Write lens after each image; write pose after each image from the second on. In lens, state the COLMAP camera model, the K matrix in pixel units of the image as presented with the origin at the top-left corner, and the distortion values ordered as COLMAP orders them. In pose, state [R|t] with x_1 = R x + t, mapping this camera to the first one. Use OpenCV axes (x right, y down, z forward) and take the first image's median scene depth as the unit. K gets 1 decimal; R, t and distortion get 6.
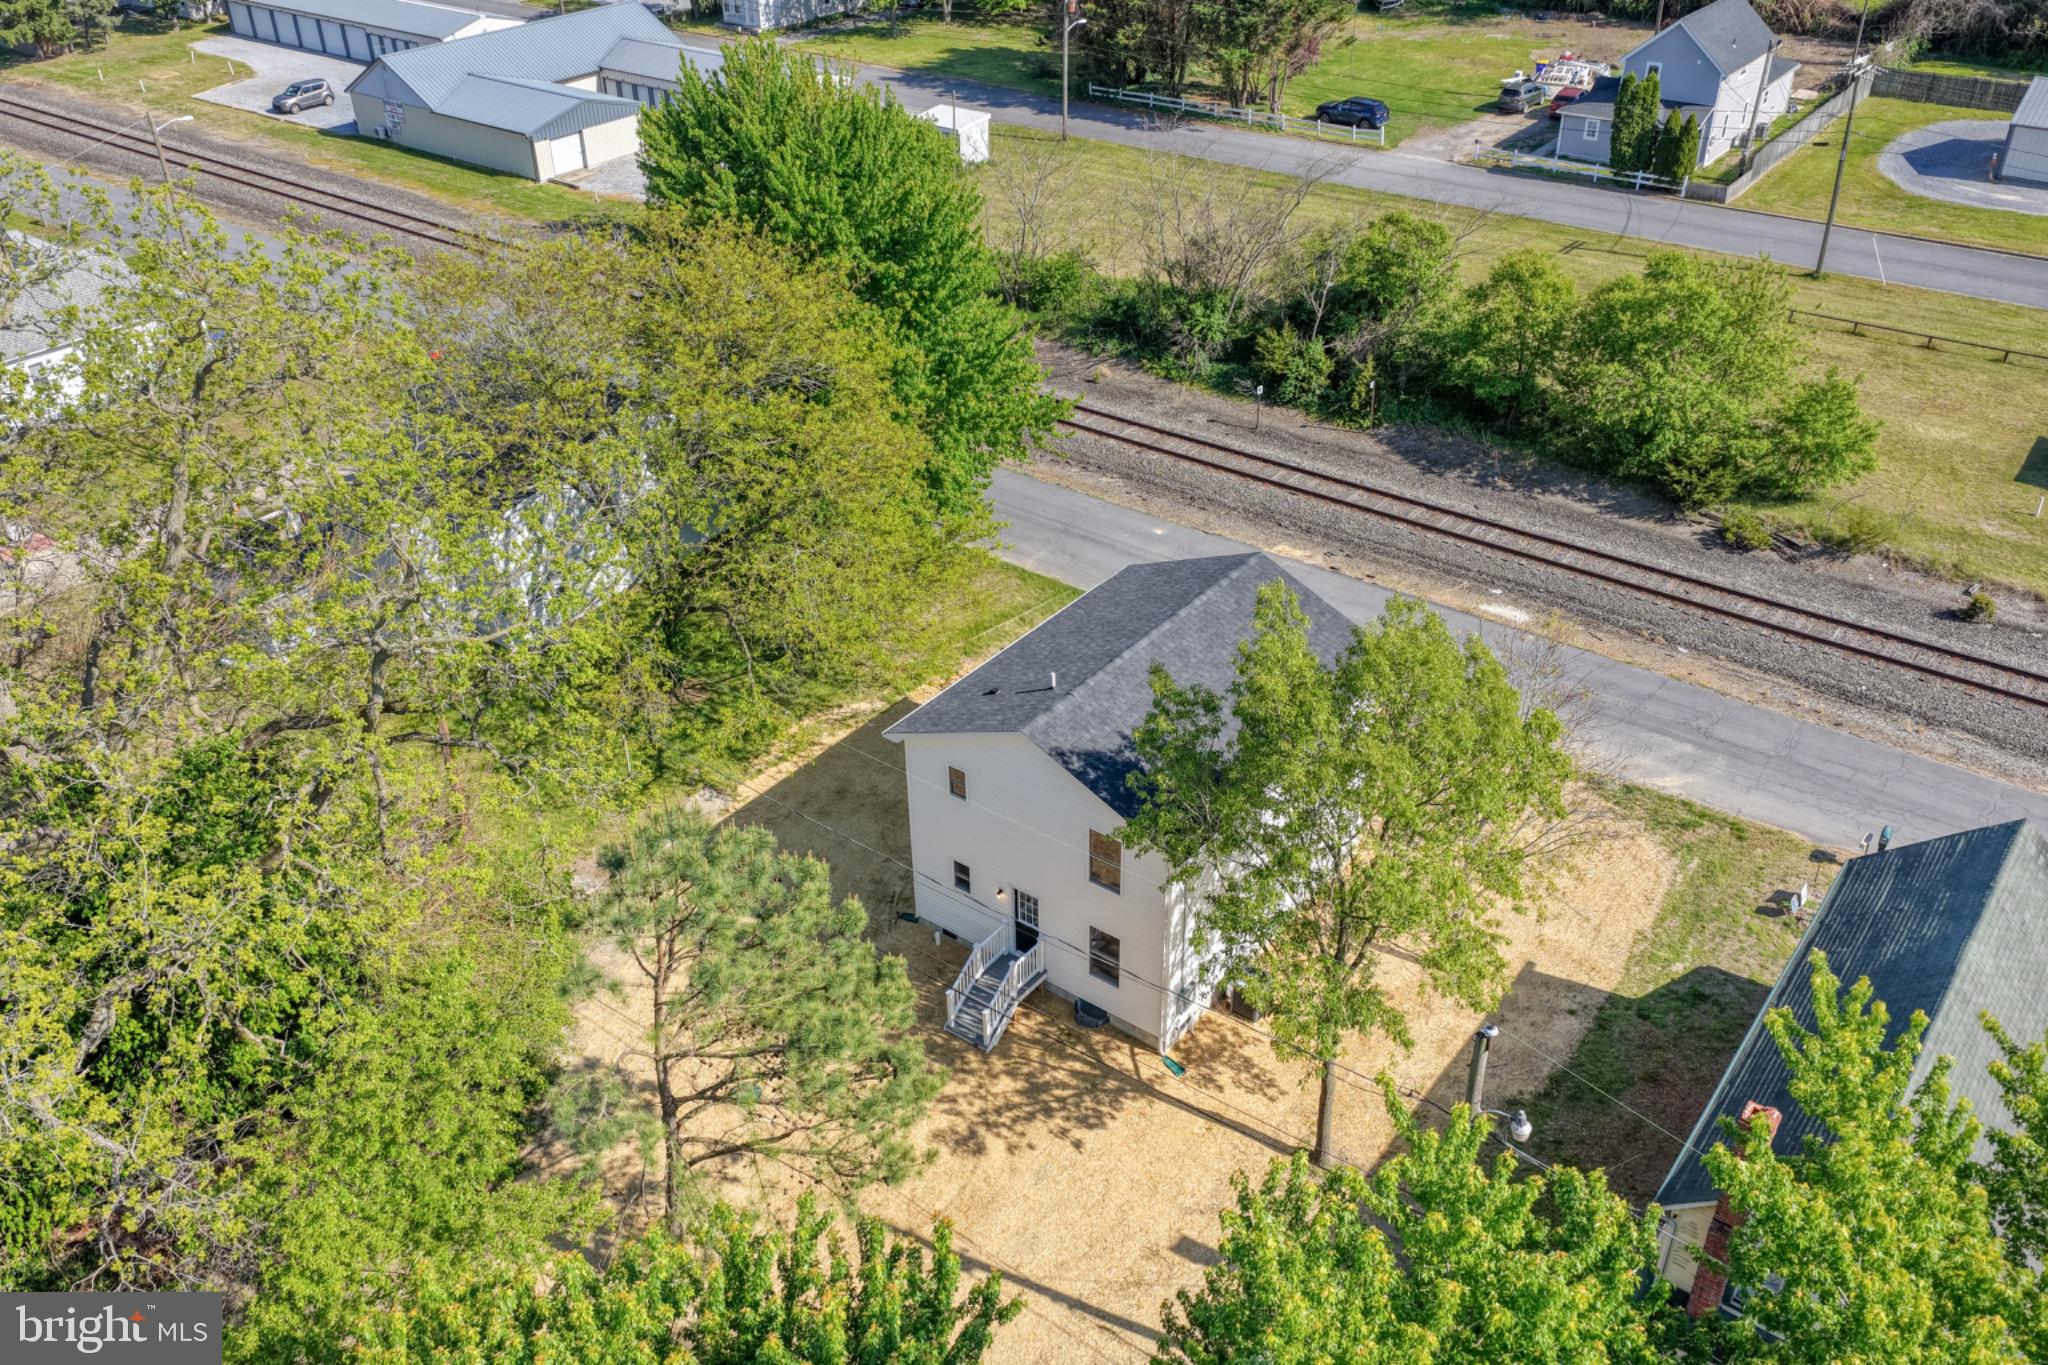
lens RADIAL K [[1706.9, 0, 1024.0], [0, 1706.9, 682.5], [0, 0, 1]] dist [-0.004480, 0.015893]
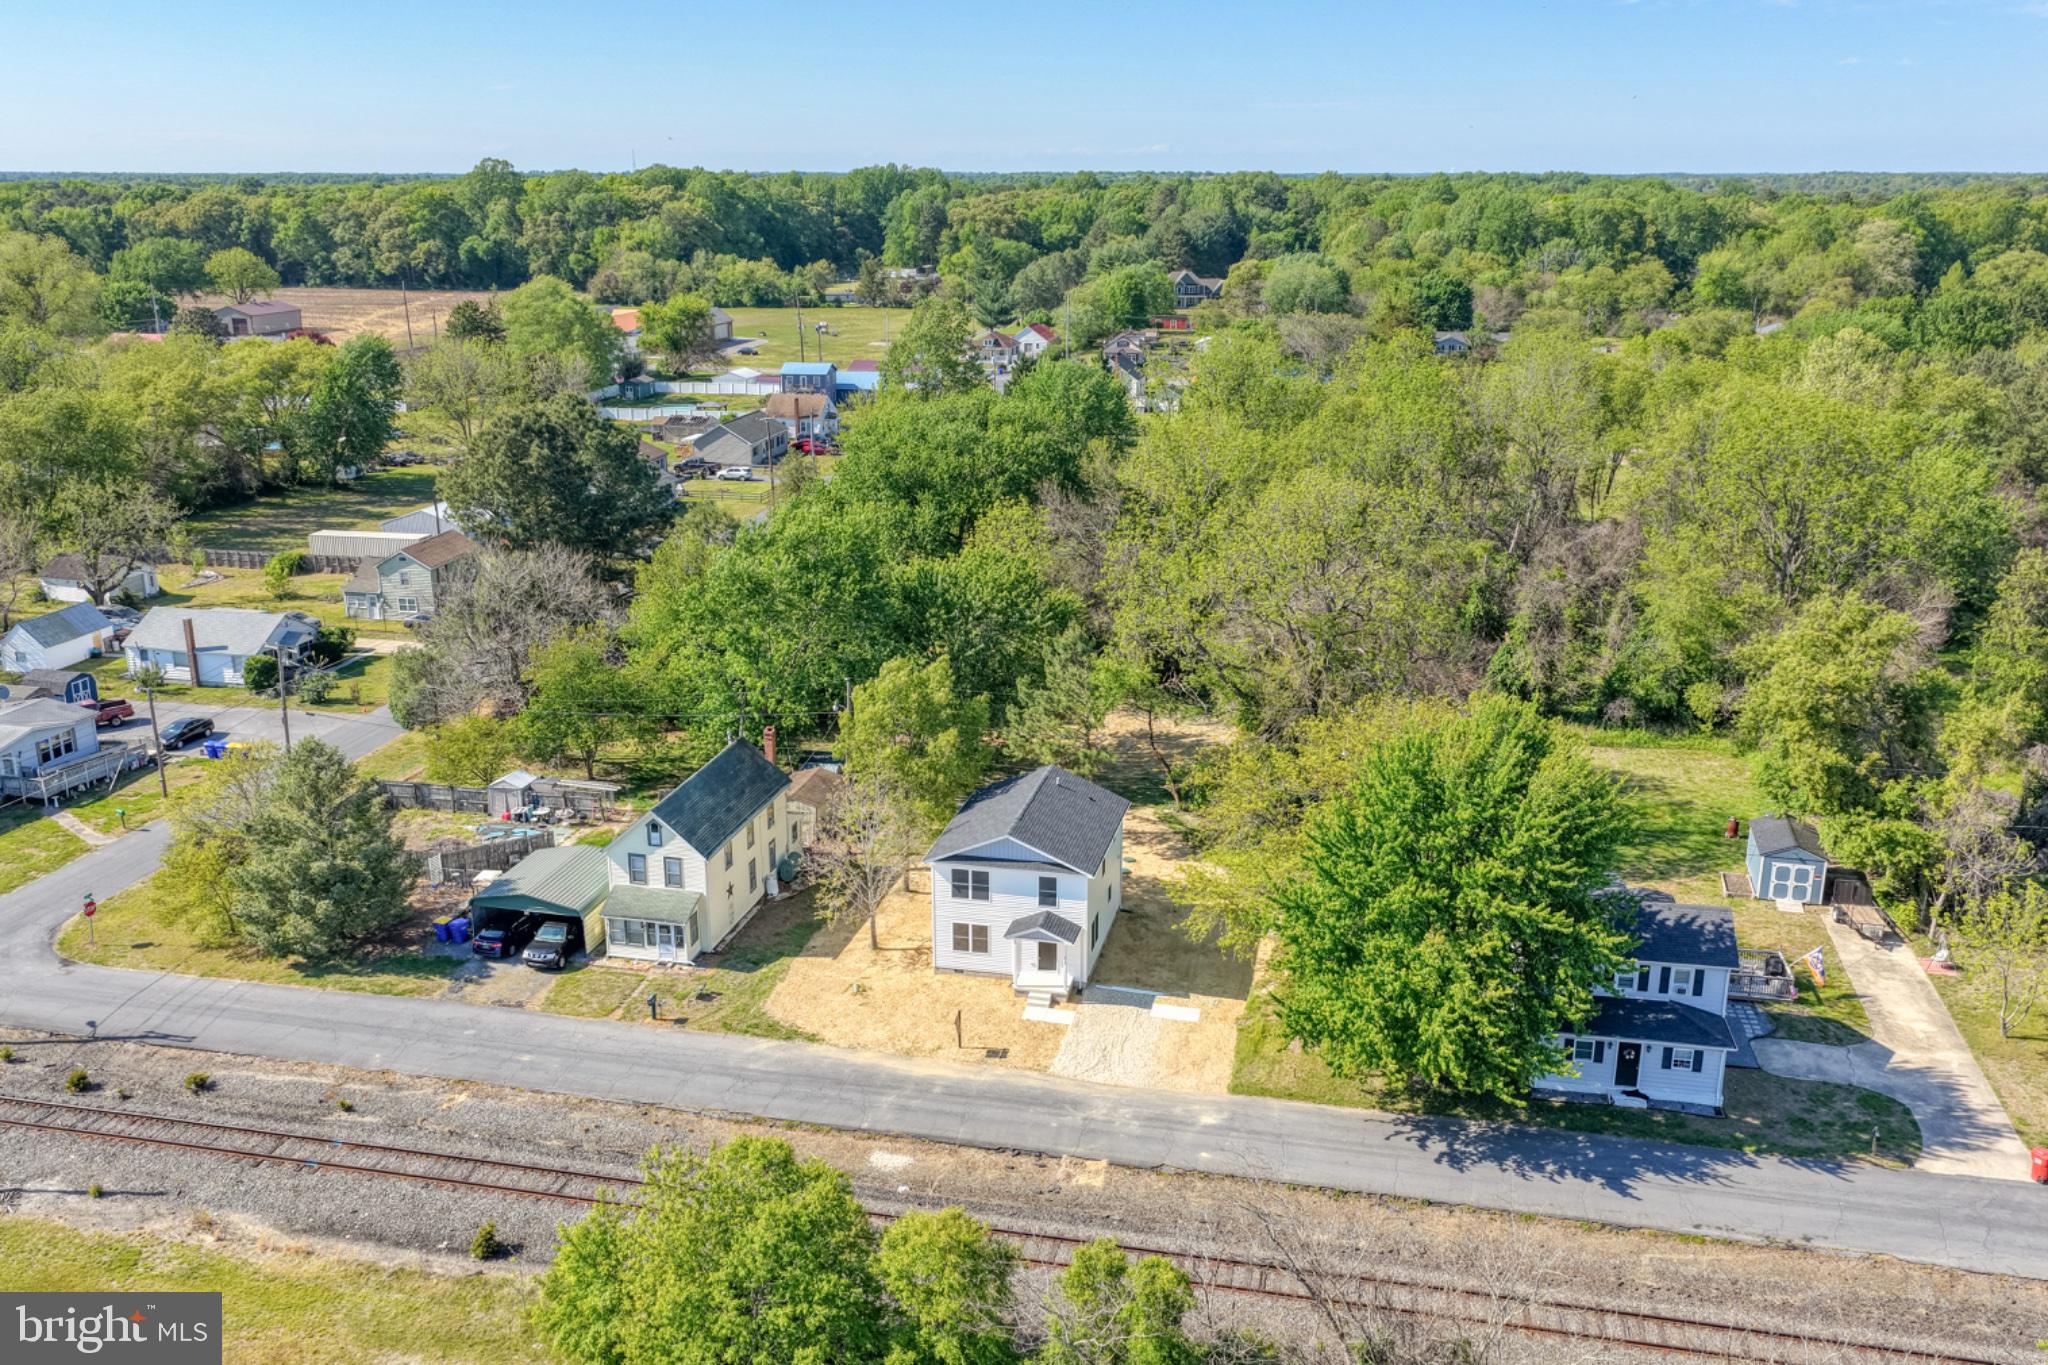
lens RADIAL K [[1706.9, 0, 1024.0], [0, 1706.9, 682.5], [0, 0, 1]] dist [-0.004480, 0.015893]
pose [[-0.910365, 0.134389, -0.391377, 0.604946], [-0.208286, 0.668436, 0.714010, -1.108932], [0.357566, 0.731528, -0.580529, 1.450001]]
